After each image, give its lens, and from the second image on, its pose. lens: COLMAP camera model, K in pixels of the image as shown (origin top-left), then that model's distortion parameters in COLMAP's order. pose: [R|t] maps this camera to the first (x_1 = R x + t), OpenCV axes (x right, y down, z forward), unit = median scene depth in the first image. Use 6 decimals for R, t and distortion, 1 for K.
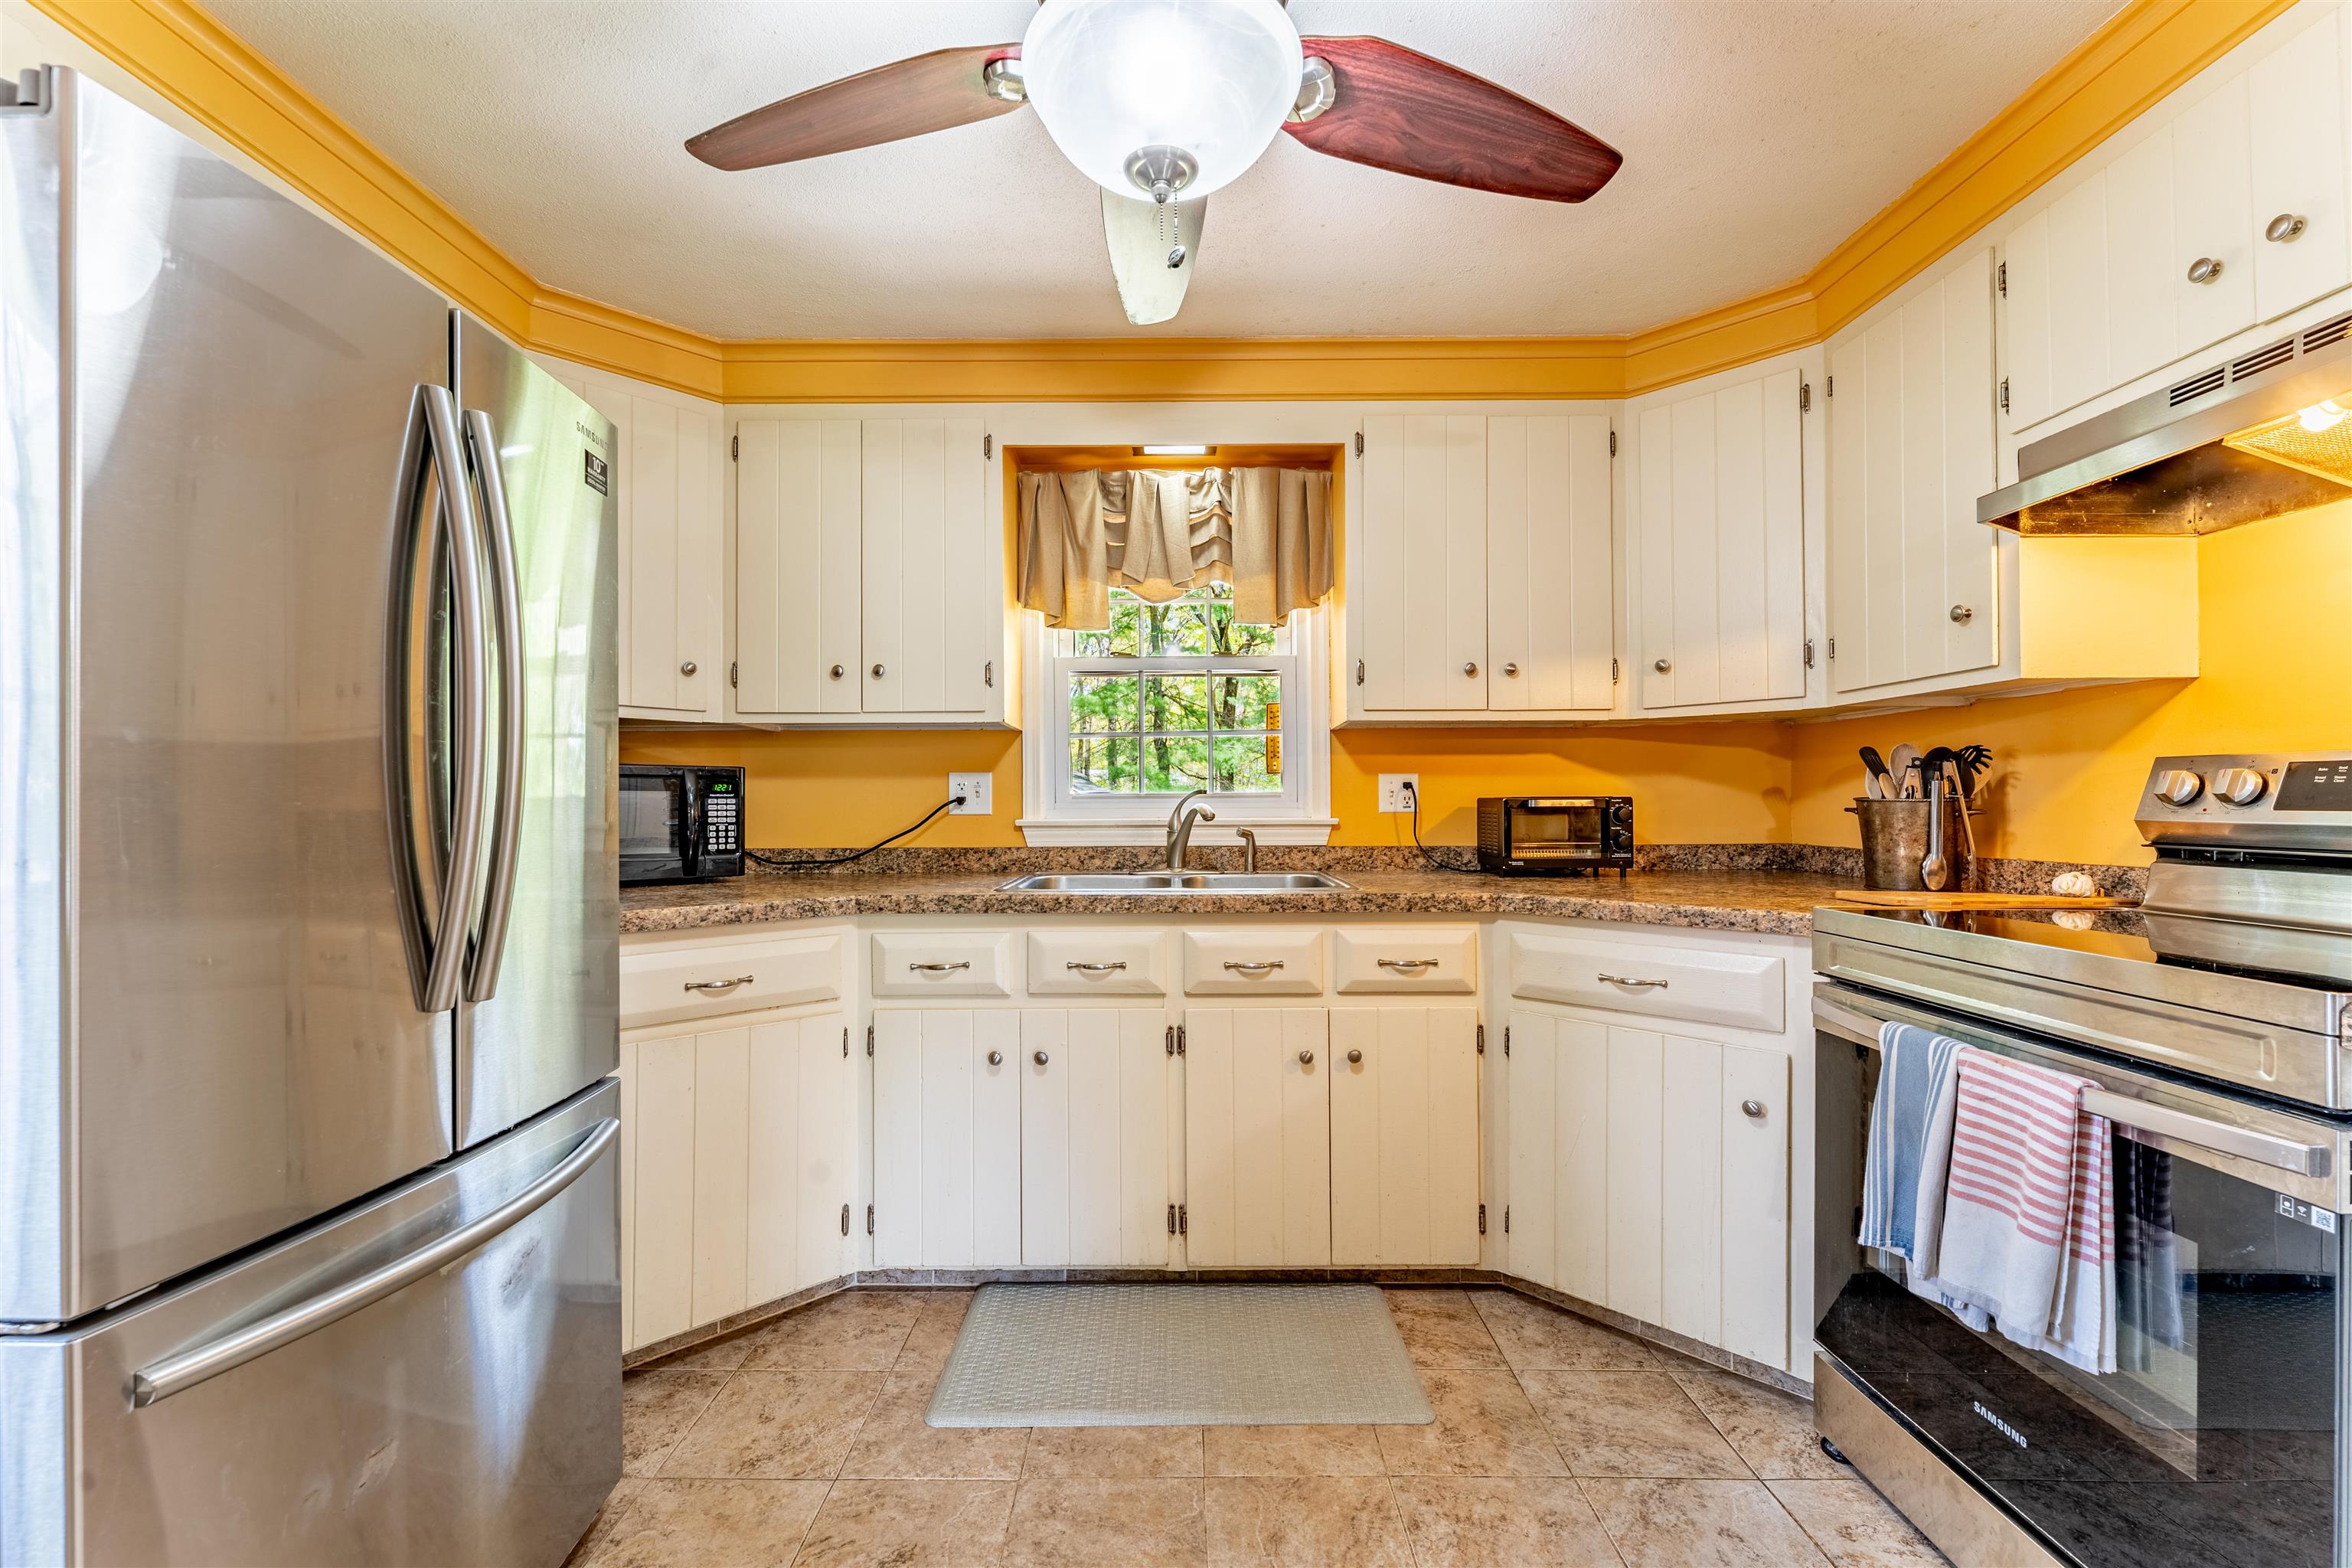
lens RADIAL K [[975.6, 0, 1185.2], [0, 975.6, 798.8], [0, 0, 1]] dist [0.000415, -0.000297]
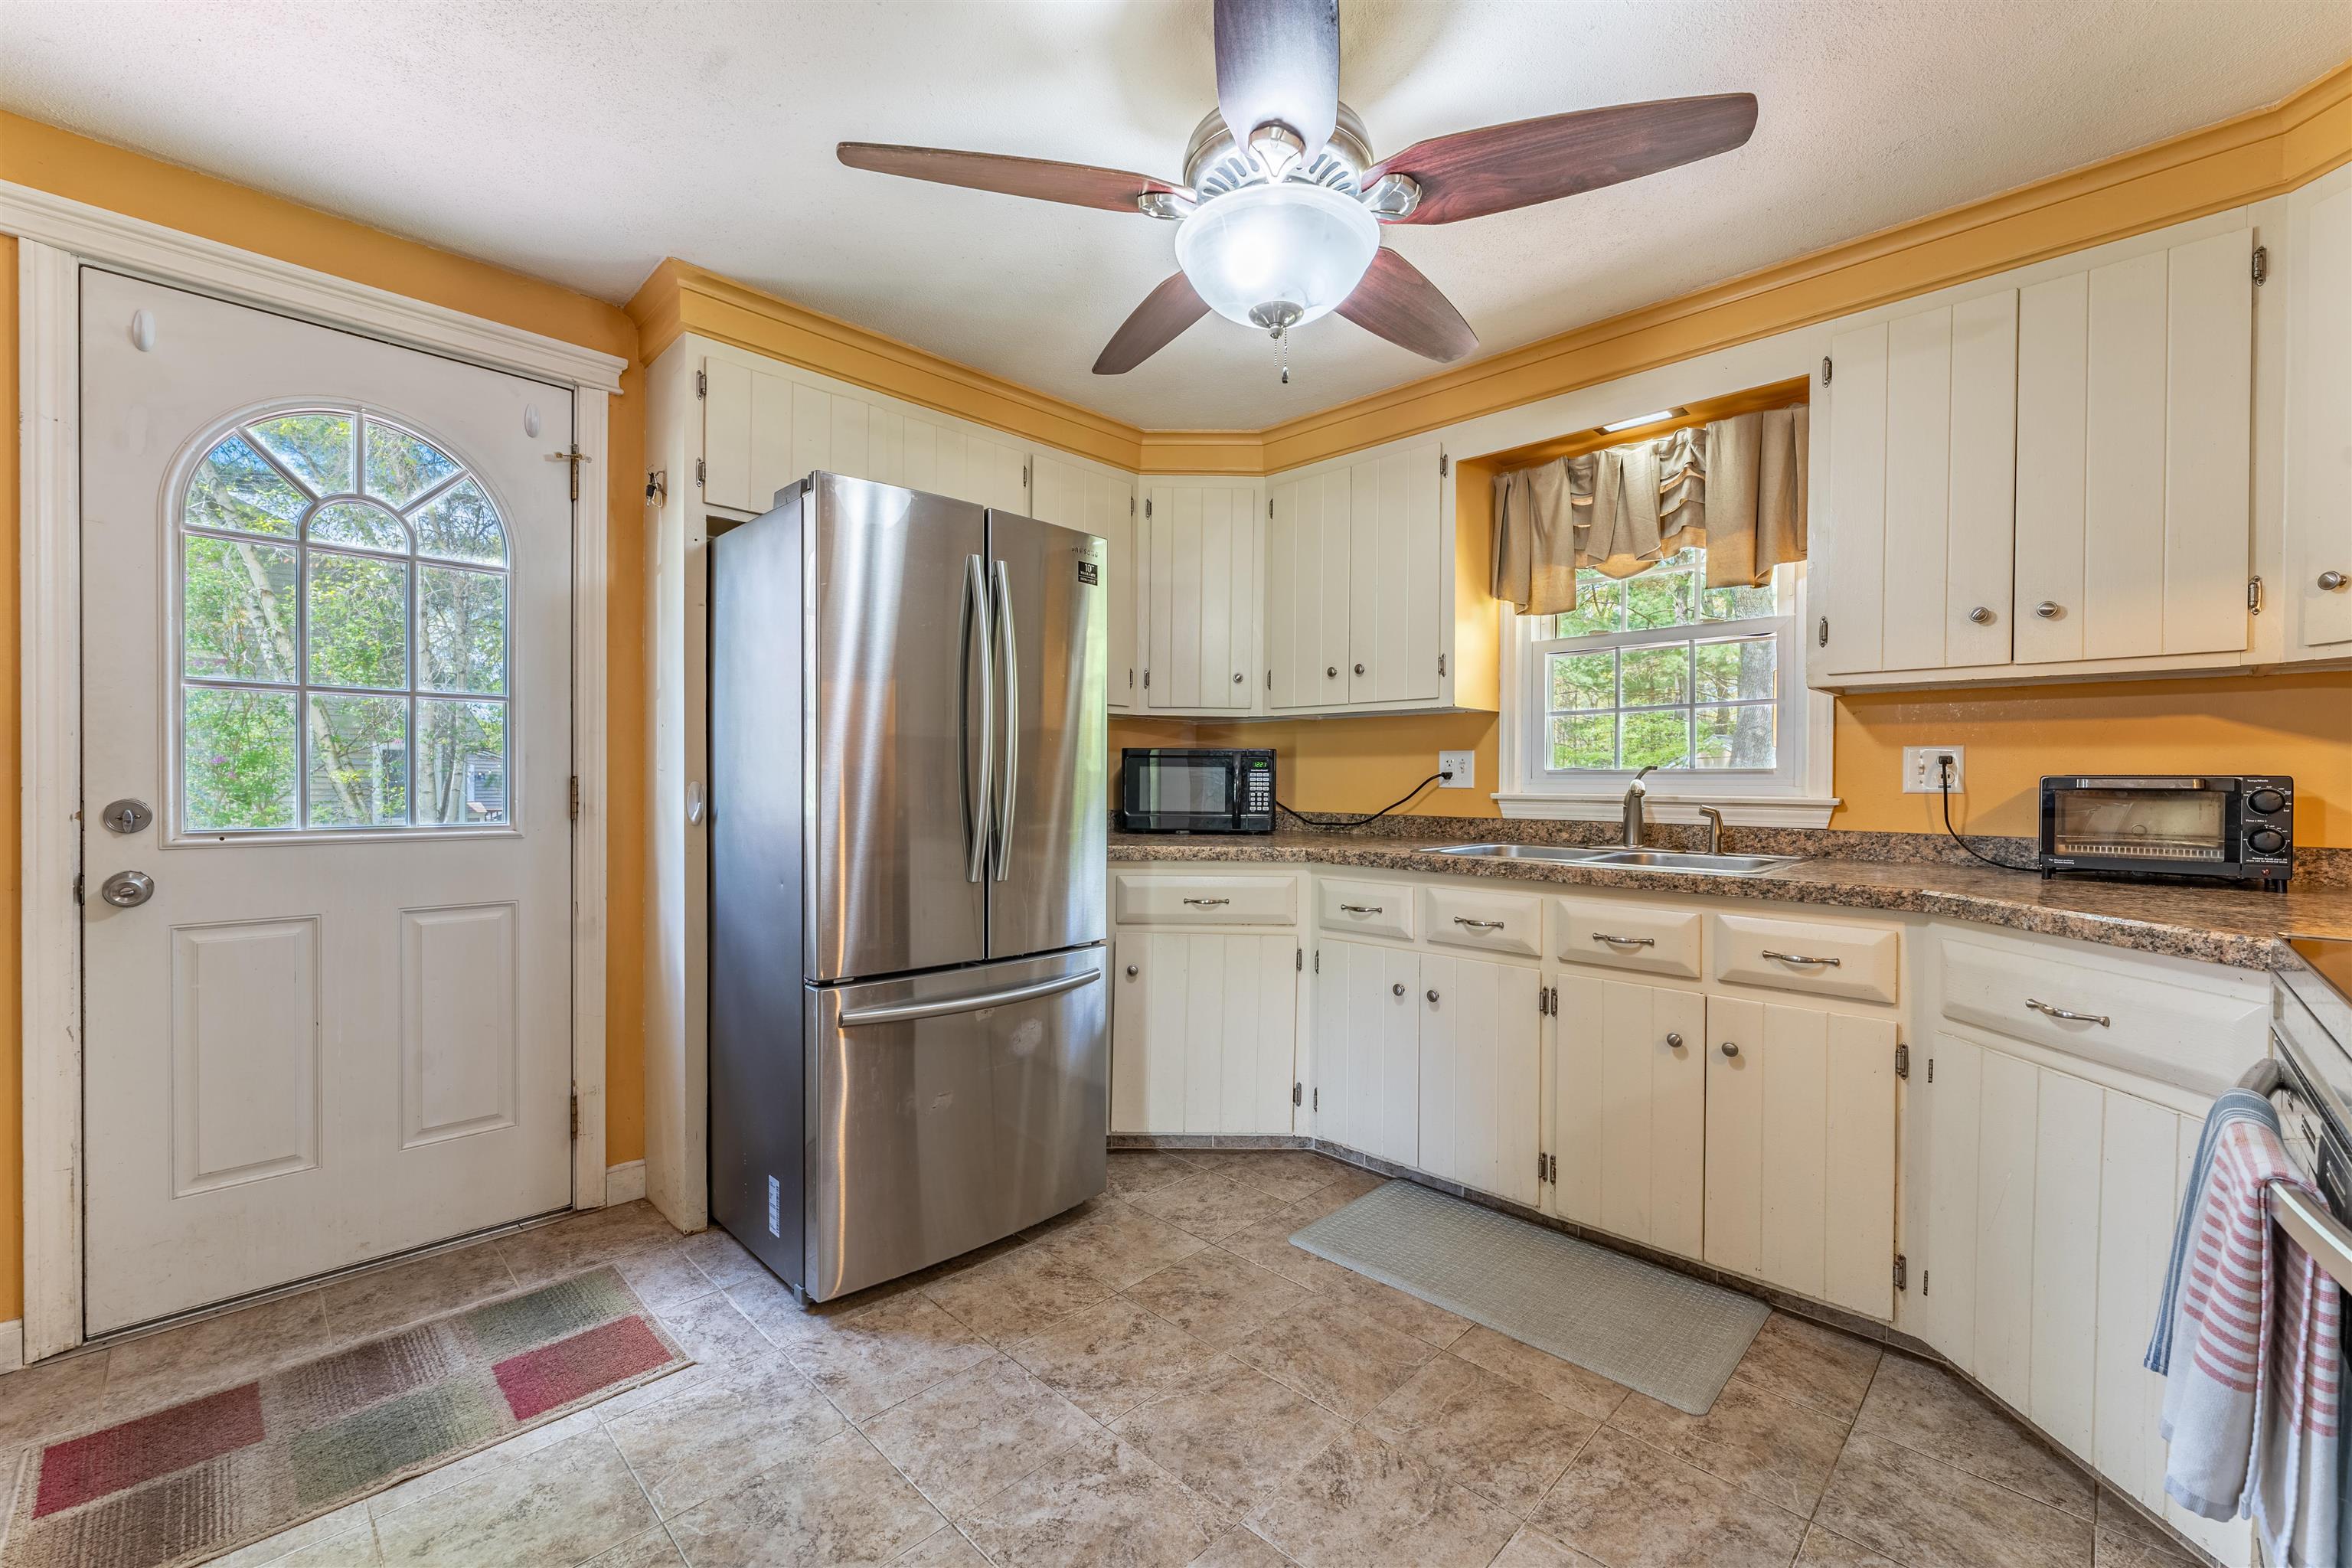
lens RADIAL K [[976.1, 0, 1177.2], [0, 976.1, 792.4], [0, 0, 1]] dist [0.000767, 0.000226]
pose [[0.710364, 0.018517, -0.703591, 0.442550], [-0.005505, 0.999769, 0.020754, -0.000307], [0.703813, -0.010870, 0.710302, -0.041035]]
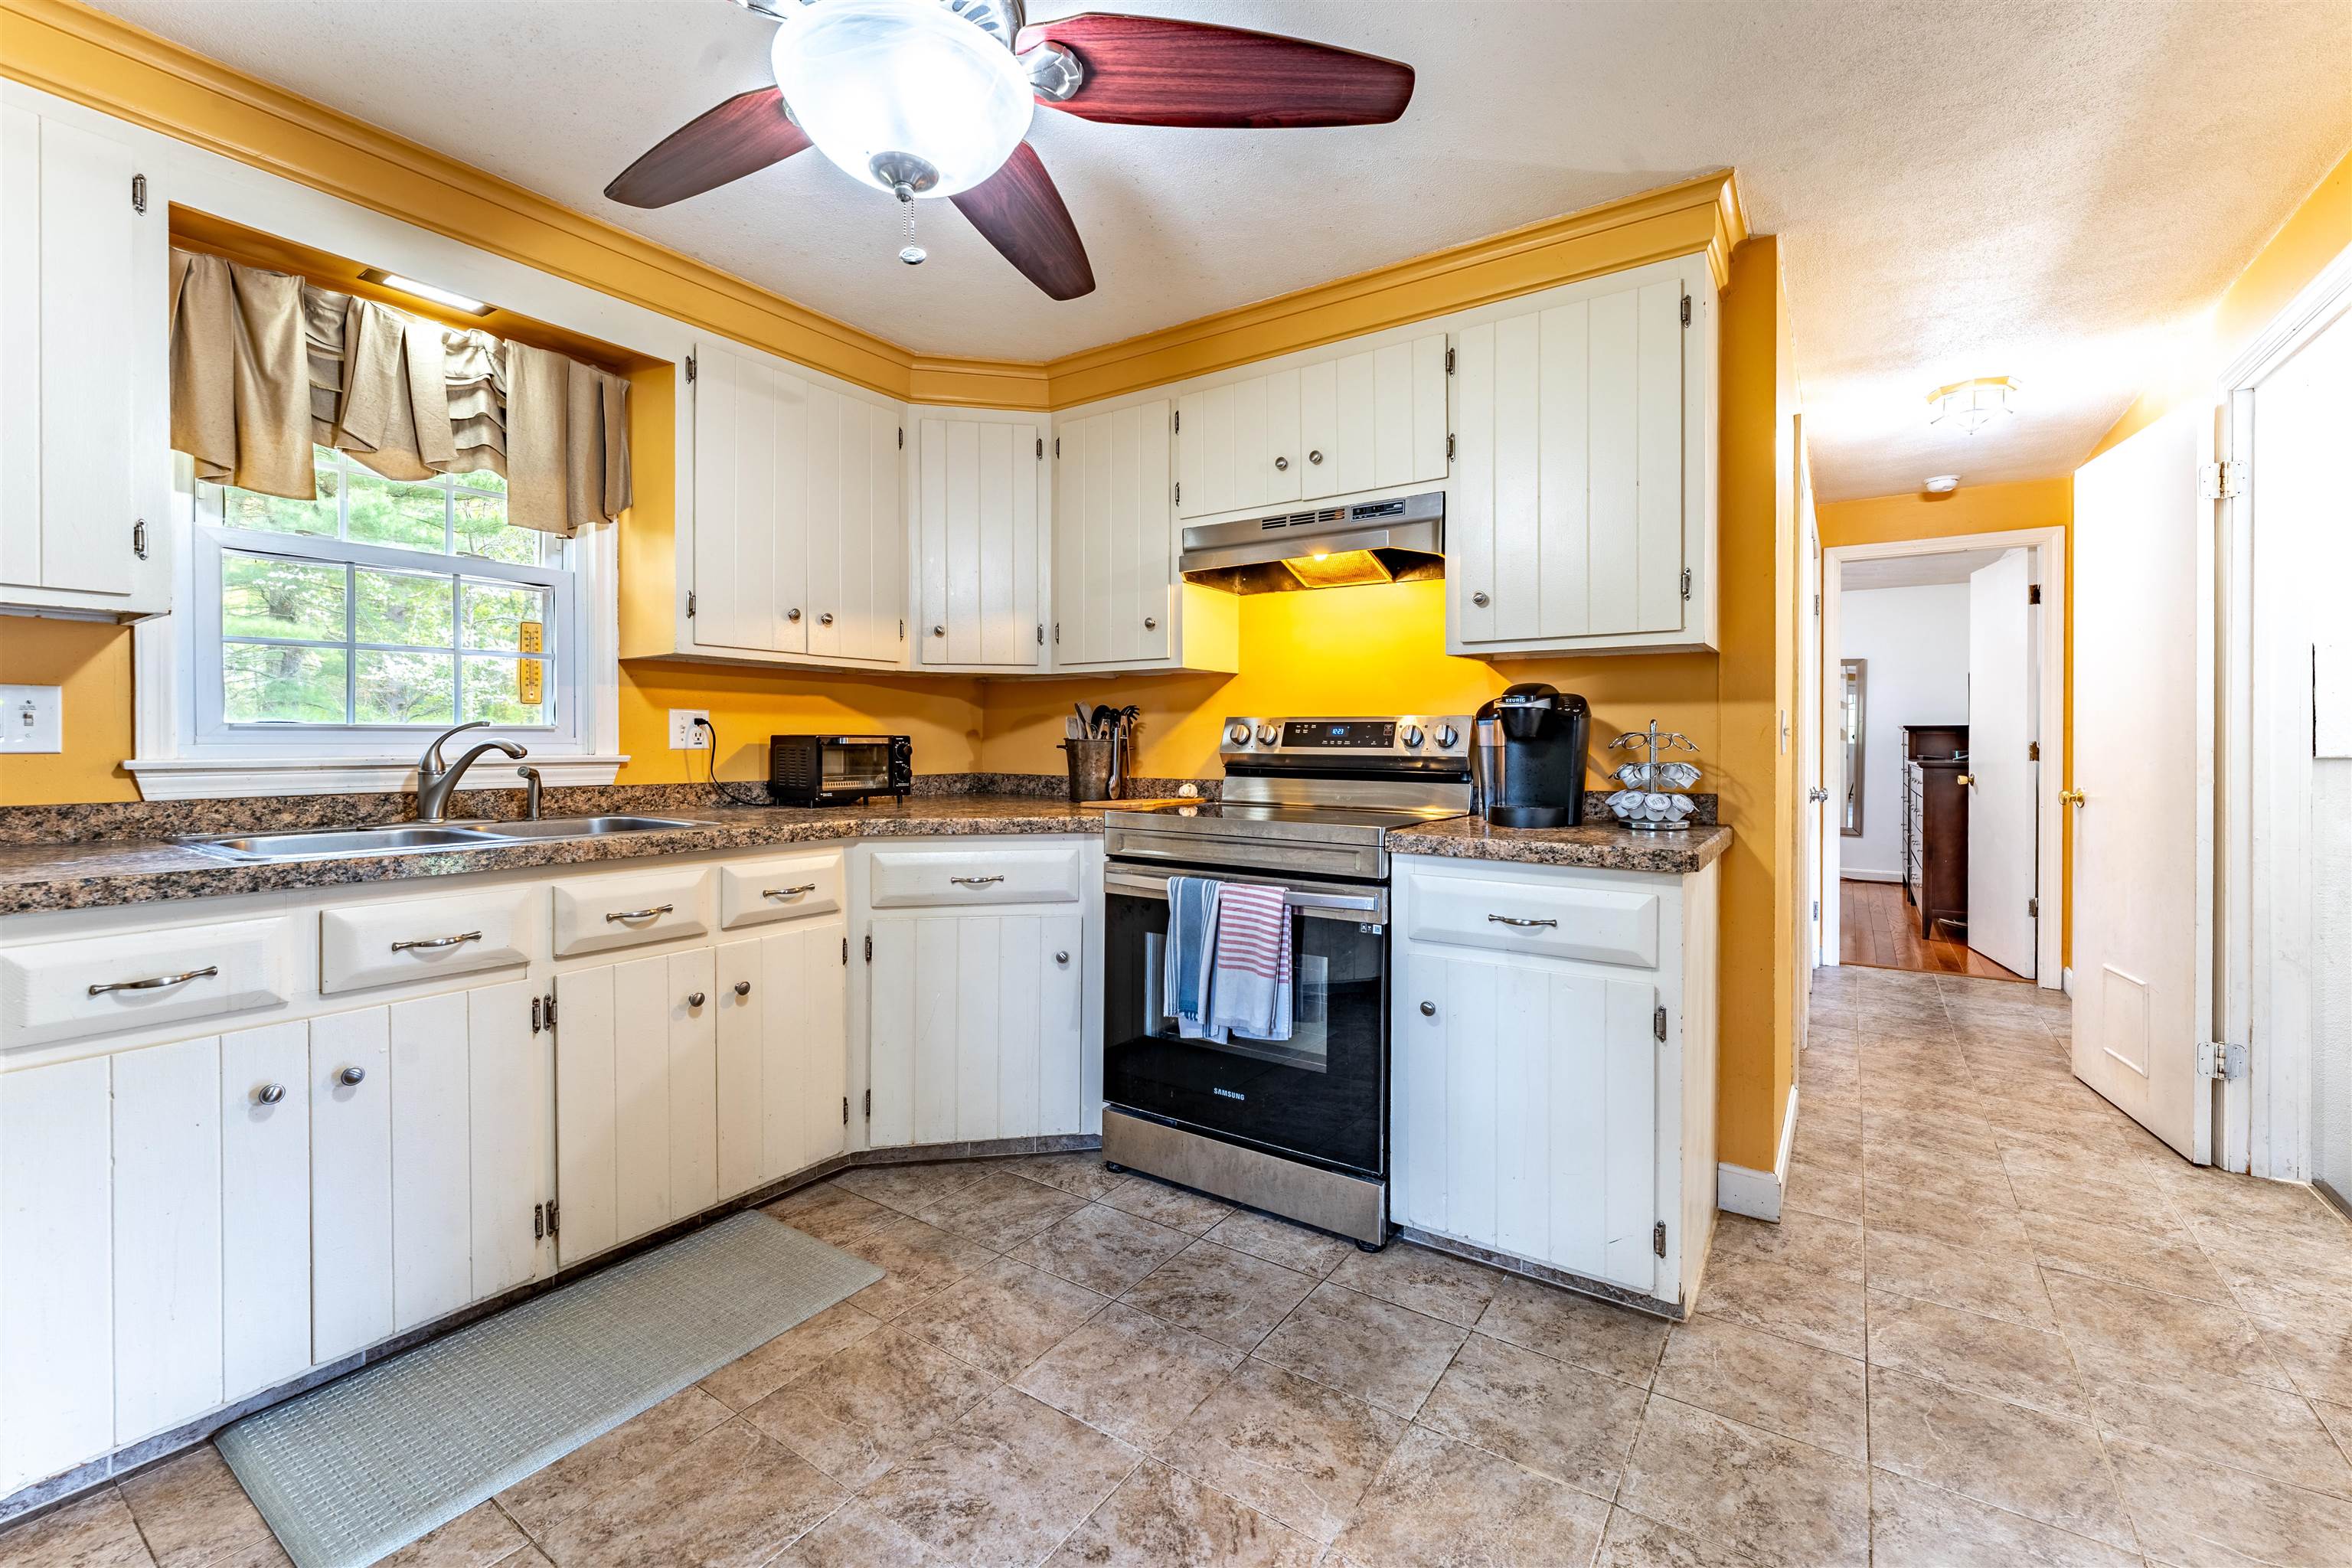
lens RADIAL K [[973.9, 0, 1183.3], [0, 973.9, 749.0], [0, 0, 1]] dist [-0.001030, 0.000095]
pose [[0.560639, -0.000547, 0.828060, -0.399909], [-0.009562, 0.999929, 0.007134, 0.002893], [-0.828005, -0.011917, 0.560594, 0.053218]]
